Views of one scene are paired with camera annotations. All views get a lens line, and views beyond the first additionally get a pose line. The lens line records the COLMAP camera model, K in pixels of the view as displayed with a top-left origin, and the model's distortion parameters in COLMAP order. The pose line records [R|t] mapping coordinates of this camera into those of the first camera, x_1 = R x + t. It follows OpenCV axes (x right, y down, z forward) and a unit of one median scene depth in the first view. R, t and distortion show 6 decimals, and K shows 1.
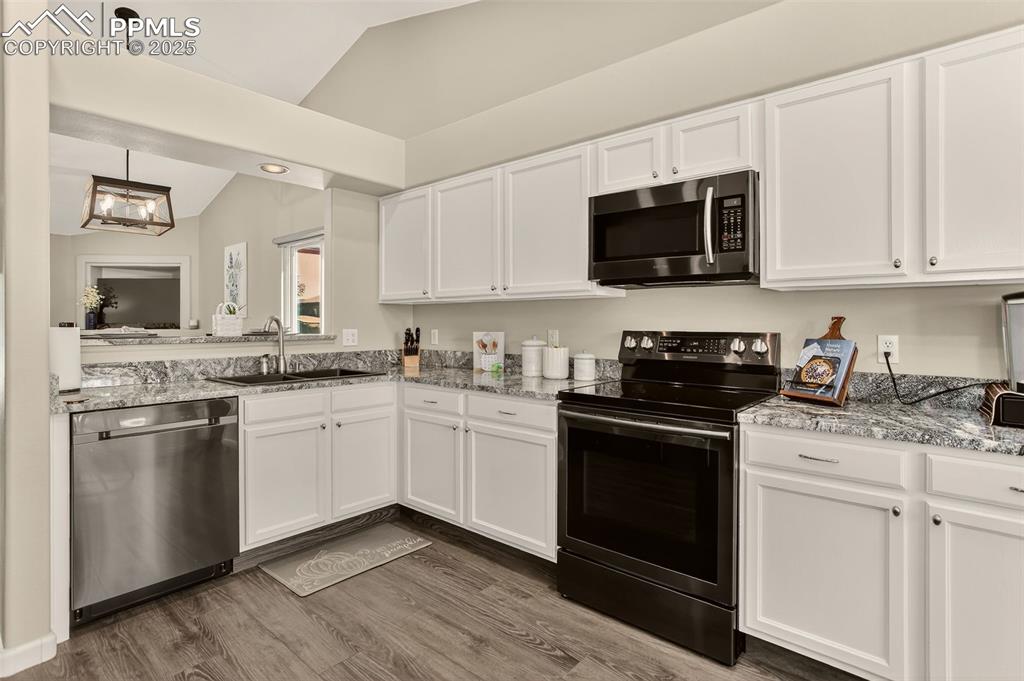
lens RADIAL K [[516.7, 0, 511.8], [0, 516.7, 323.3], [0, 0, 1]] dist [-0.000945, 0.000642]
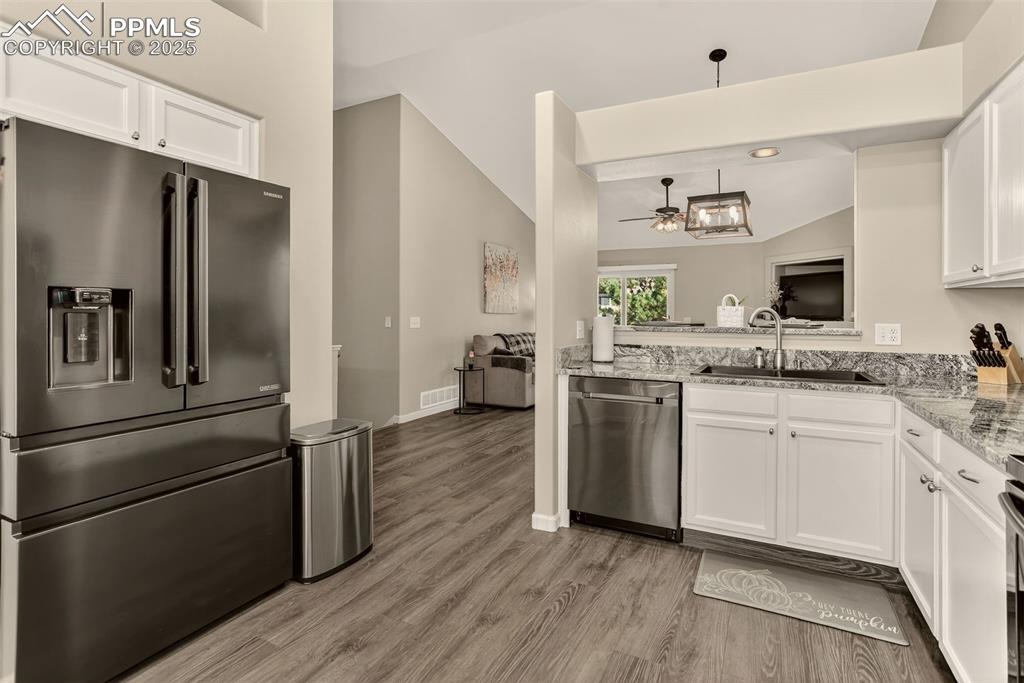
lens RADIAL K [[505.8, 0, 511.4], [0, 505.8, 318.3], [0, 0, 1]] dist [-0.000696, 0.000550]
pose [[0.246316, 0.010986, -0.969127, 0.348248], [-0.005896, 0.999934, 0.009837, -0.000553], [0.969172, 0.003291, 0.246364, 0.338386]]
